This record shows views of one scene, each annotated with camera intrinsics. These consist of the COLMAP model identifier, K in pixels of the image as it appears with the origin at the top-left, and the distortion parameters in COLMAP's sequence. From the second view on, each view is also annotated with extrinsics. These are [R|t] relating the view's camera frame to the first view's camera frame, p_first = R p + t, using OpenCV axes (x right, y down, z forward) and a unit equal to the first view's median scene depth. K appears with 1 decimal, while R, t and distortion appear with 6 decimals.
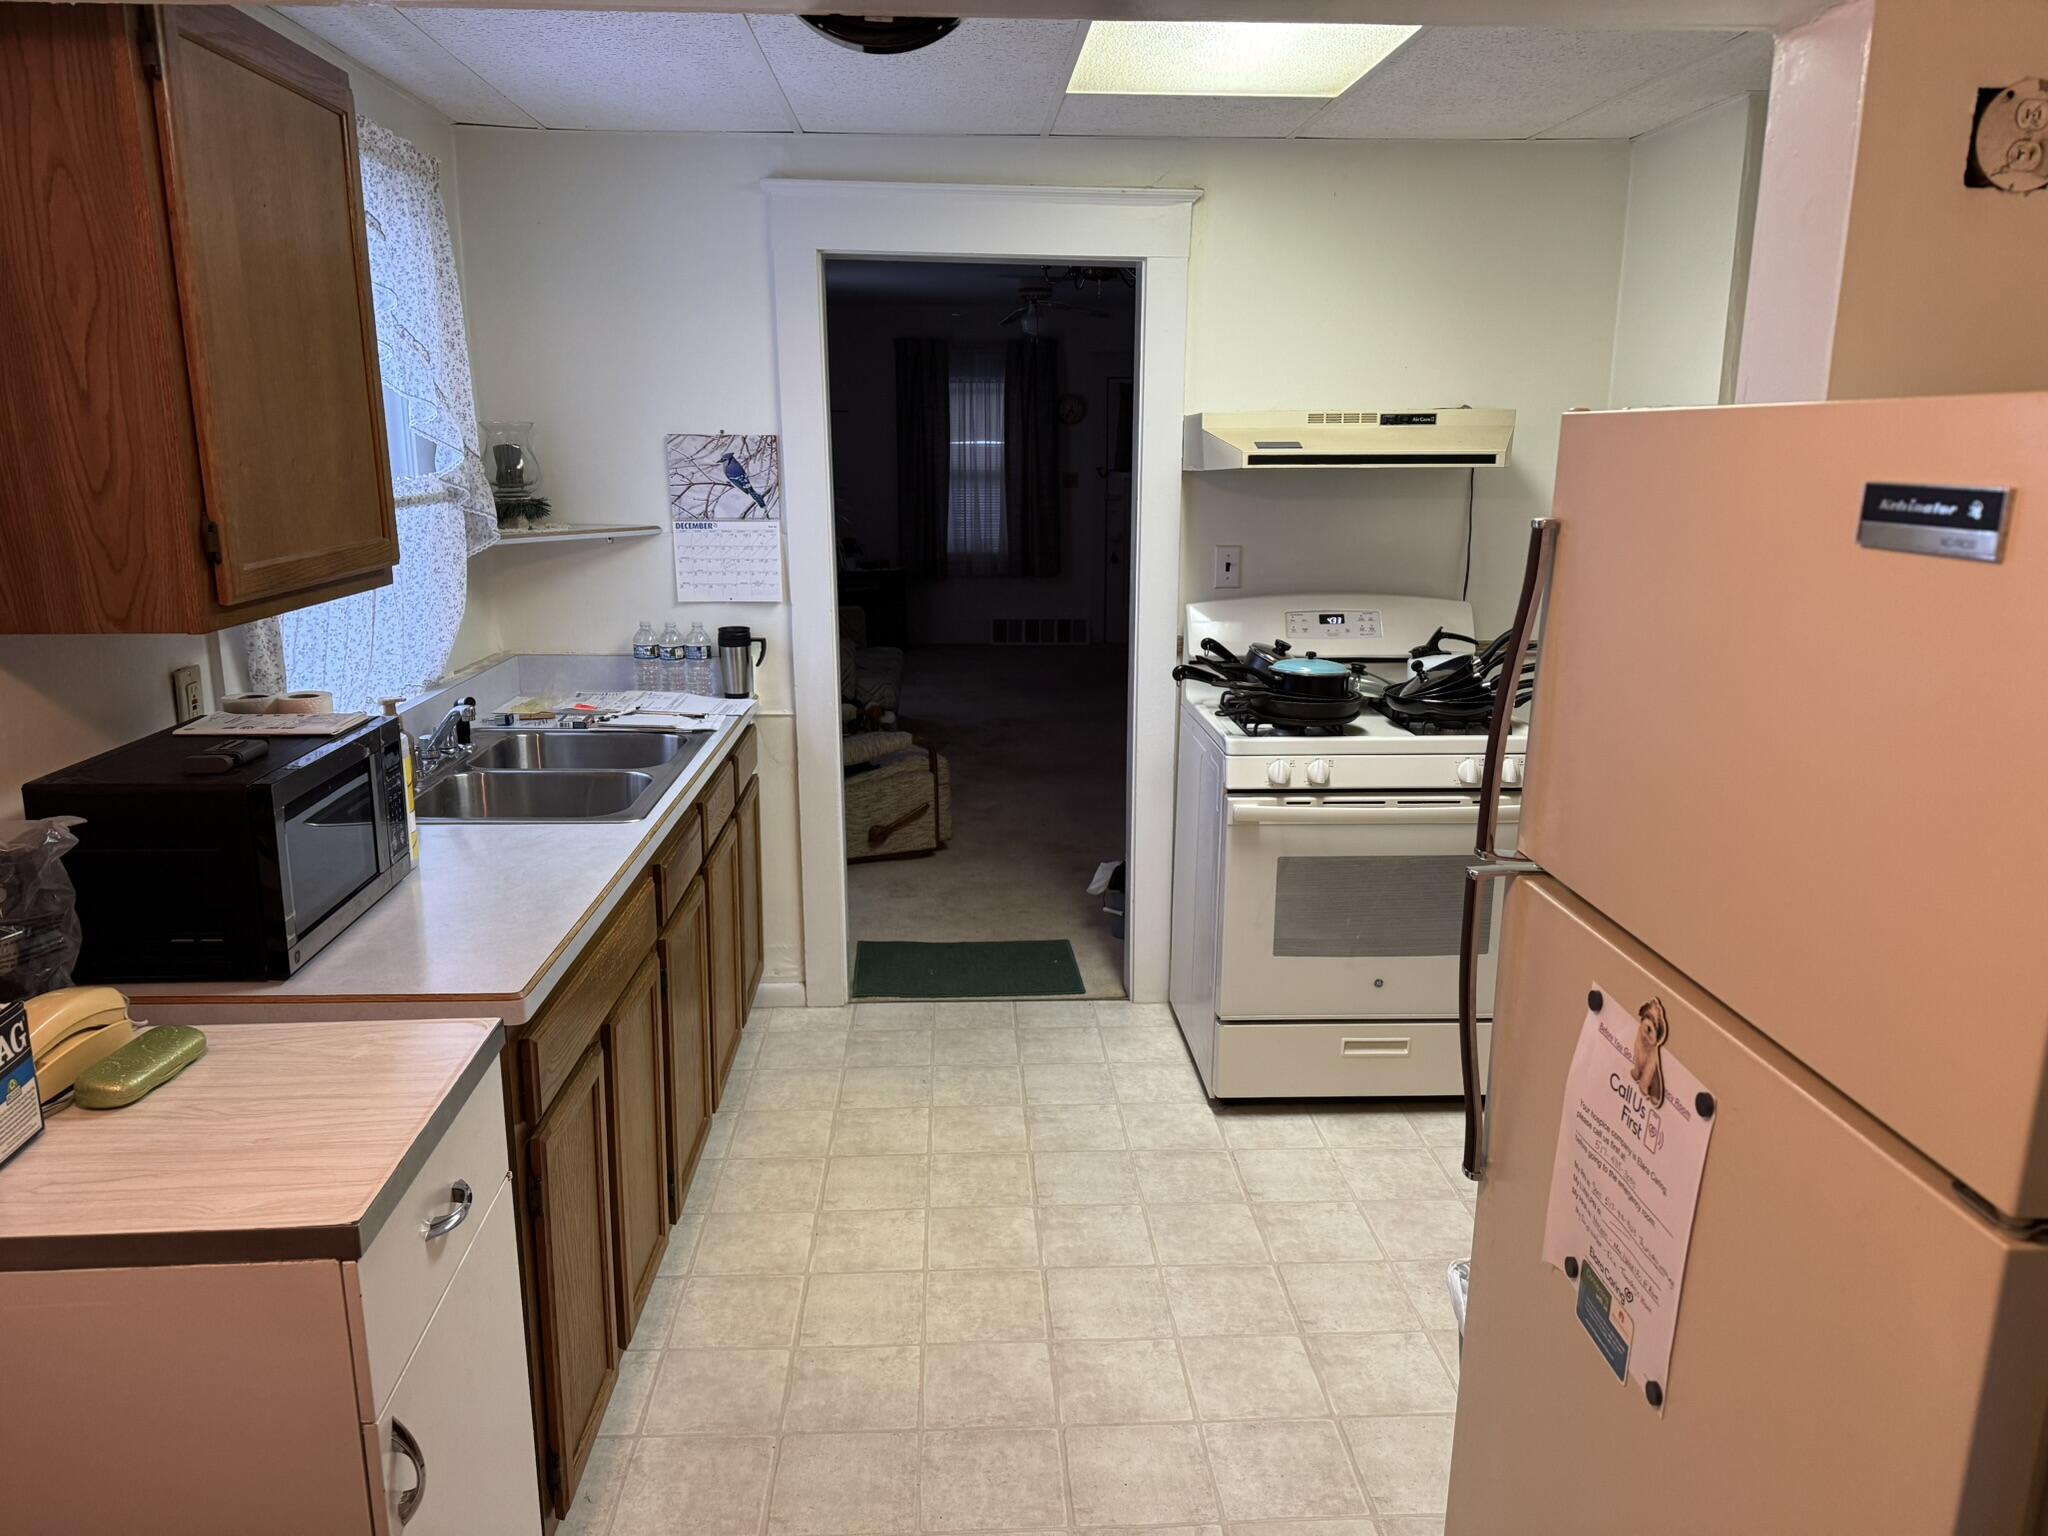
lens RADIAL K [[1423.1, 0, 1025.9], [0, 1423.1, 767.7], [0, 0, 1]] dist [0.047422, -0.047948]
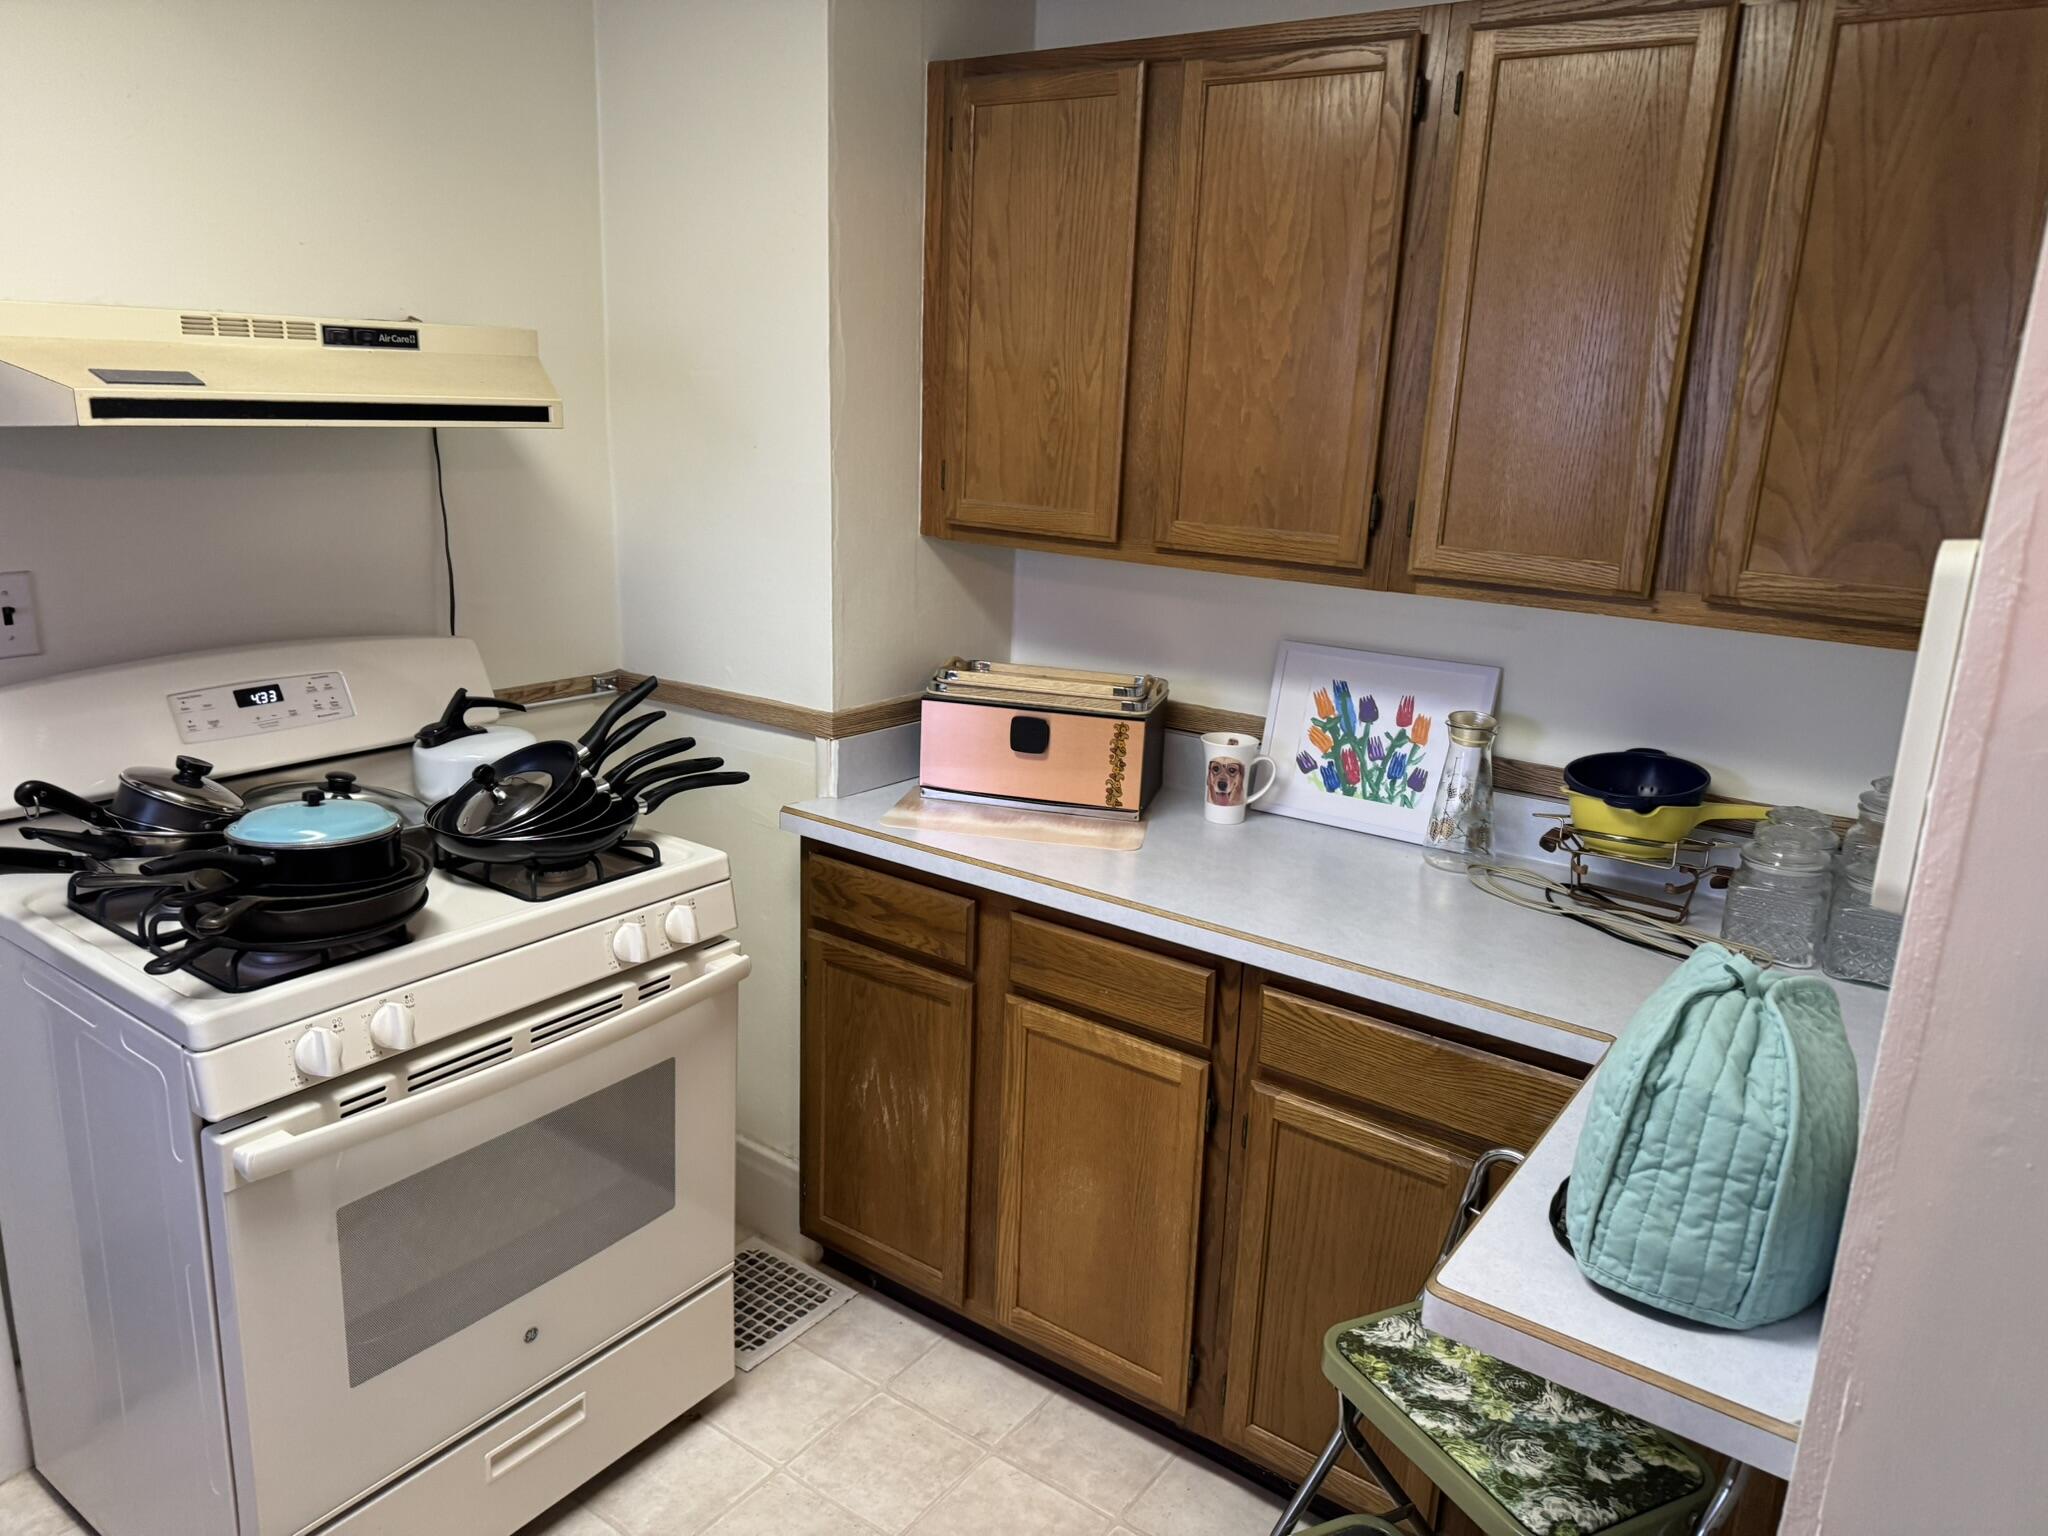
lens RADIAL K [[1423.1, 0, 1016.8], [0, 1423.1, 758.0], [0, 0, 1]] dist [0.047422, -0.047948]
pose [[0.633815, -0.169172, 0.754758, -0.025344], [0.135951, 0.984963, 0.106605, -0.111089], [-0.761443, 0.035042, 0.647284, 0.466113]]
